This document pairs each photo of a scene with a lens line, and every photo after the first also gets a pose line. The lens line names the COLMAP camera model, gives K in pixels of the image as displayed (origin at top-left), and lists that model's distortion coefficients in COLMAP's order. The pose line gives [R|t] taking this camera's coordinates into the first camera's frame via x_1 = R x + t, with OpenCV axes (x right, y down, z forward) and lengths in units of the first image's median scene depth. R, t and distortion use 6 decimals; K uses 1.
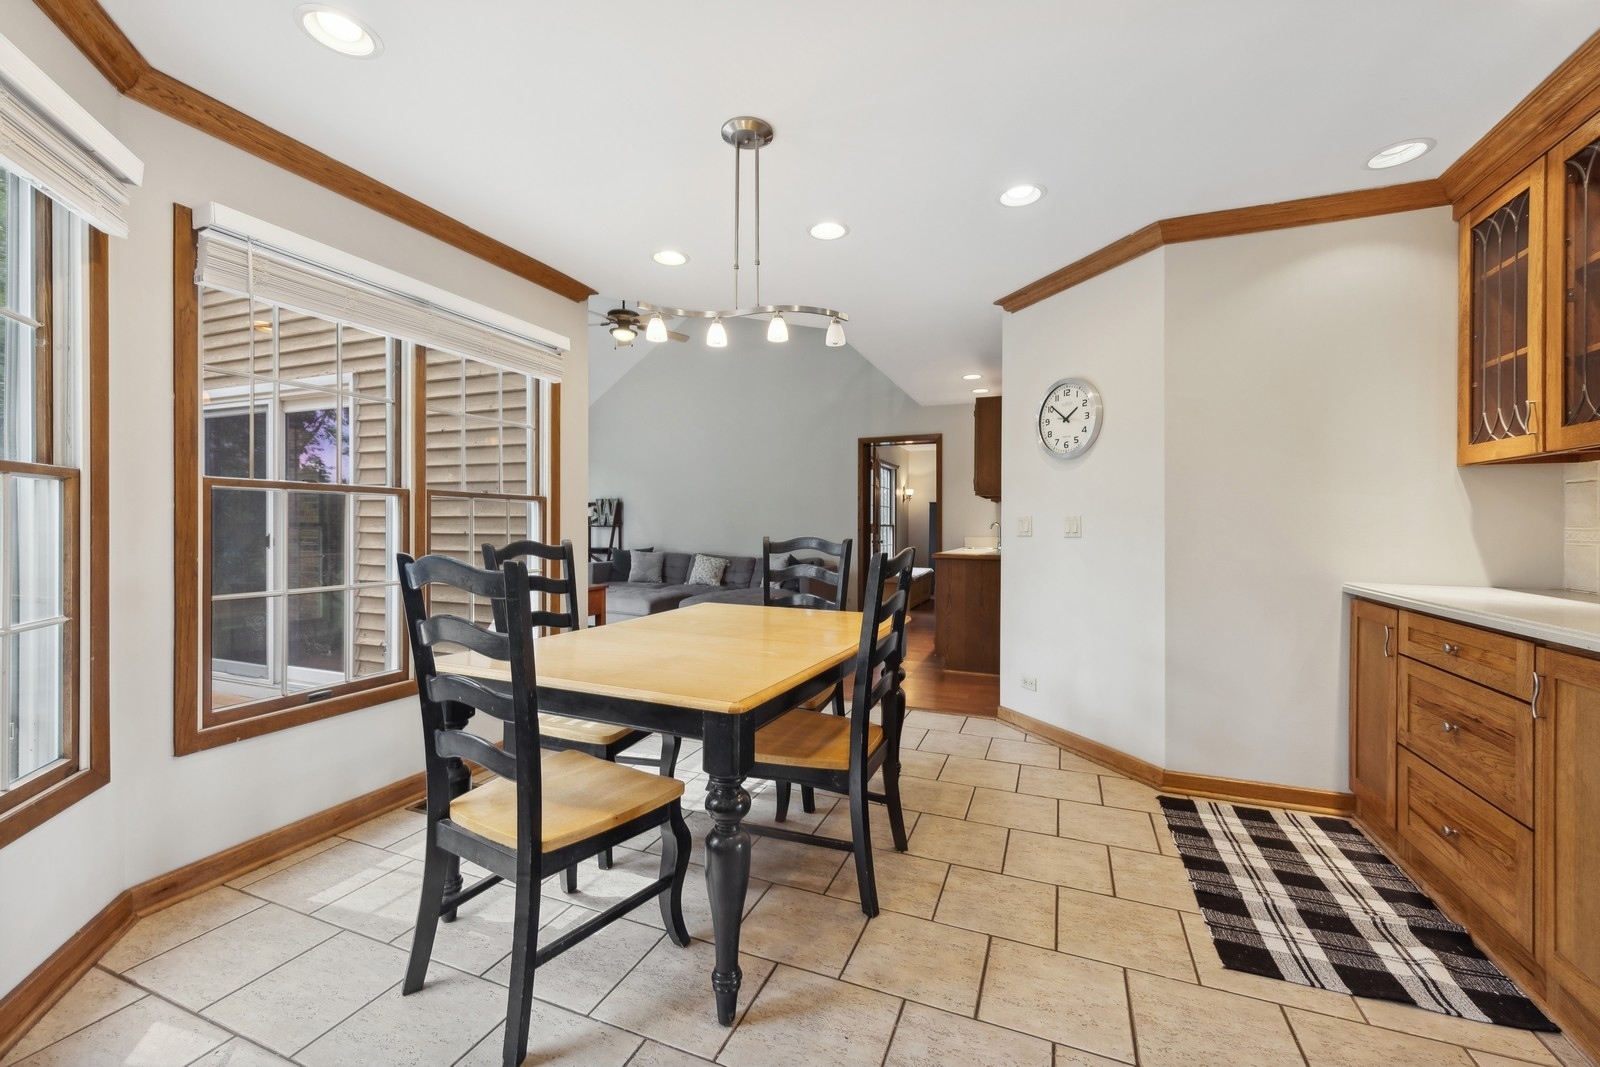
lens RADIAL K [[624.2, 0, 801.6], [0, 624.2, 527.5], [0, 0, 1]] dist [0.003626, 0.000522]
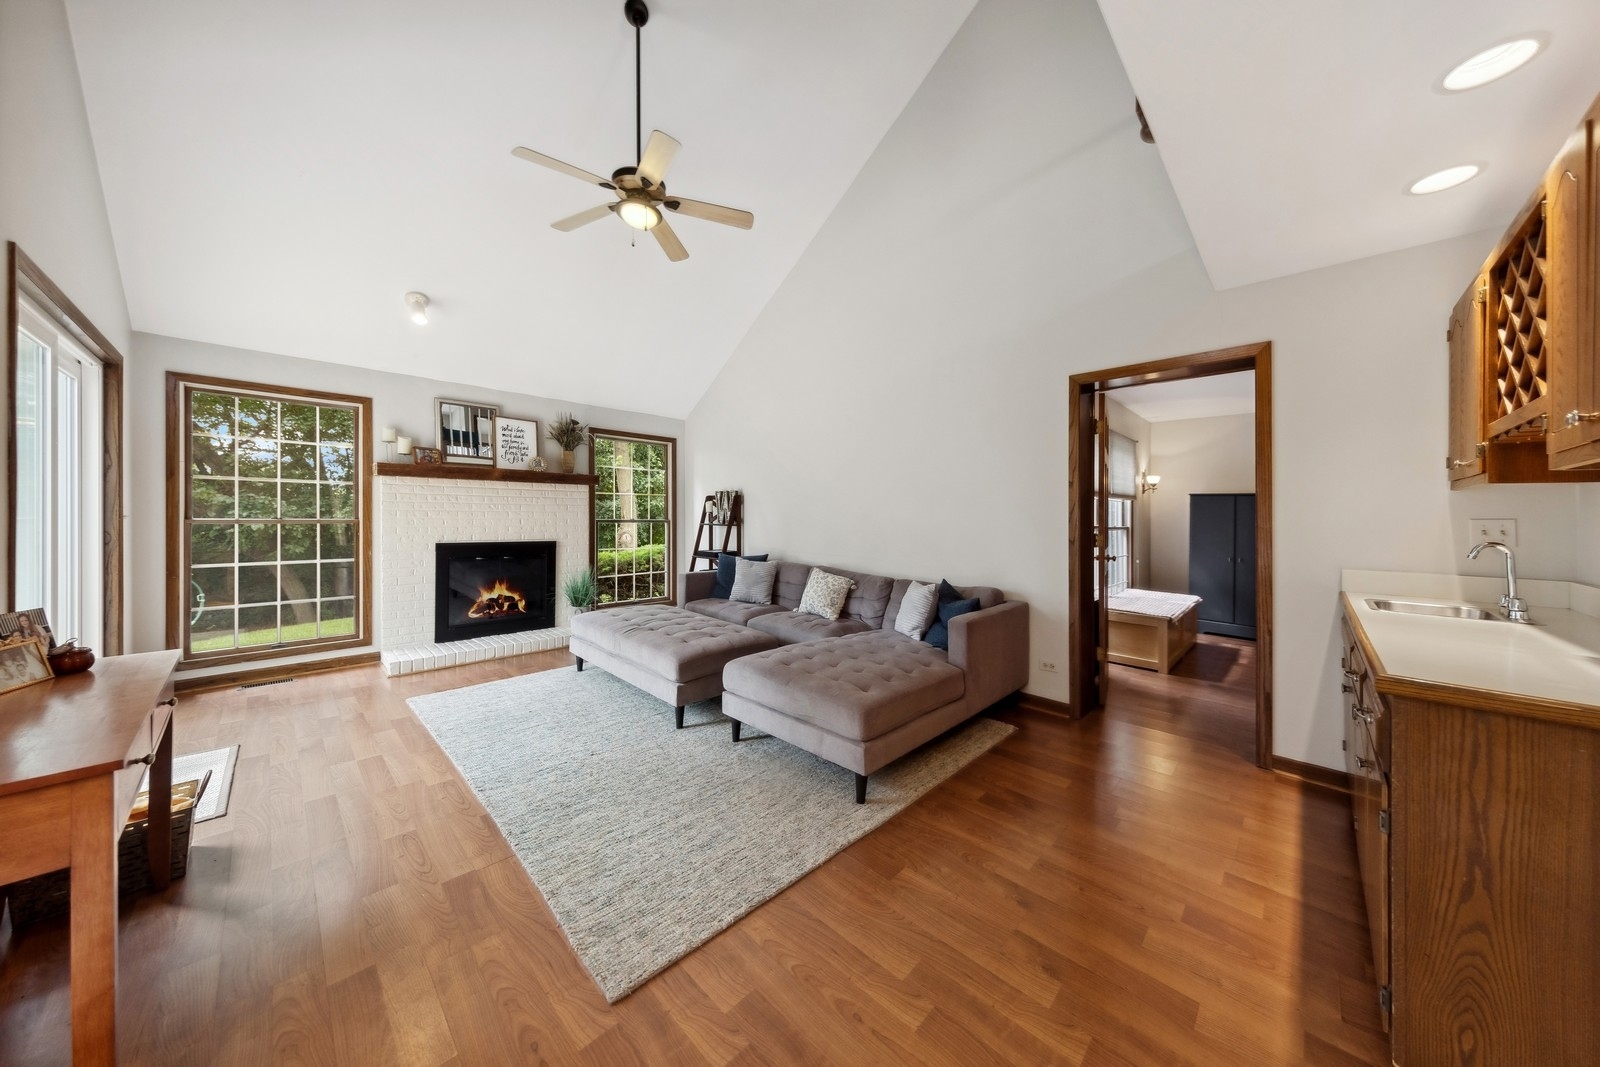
lens RADIAL K [[530.3, 0, 812.9], [0, 530.3, 510.3], [0, 0, 1]] dist [0.002288, 0.000116]
pose [[0.933073, 0.011202, -0.359512, 0.050183], [-0.014503, 0.999874, -0.006487, -0.020555], [0.359394, 0.011267, 0.933118, 0.499522]]
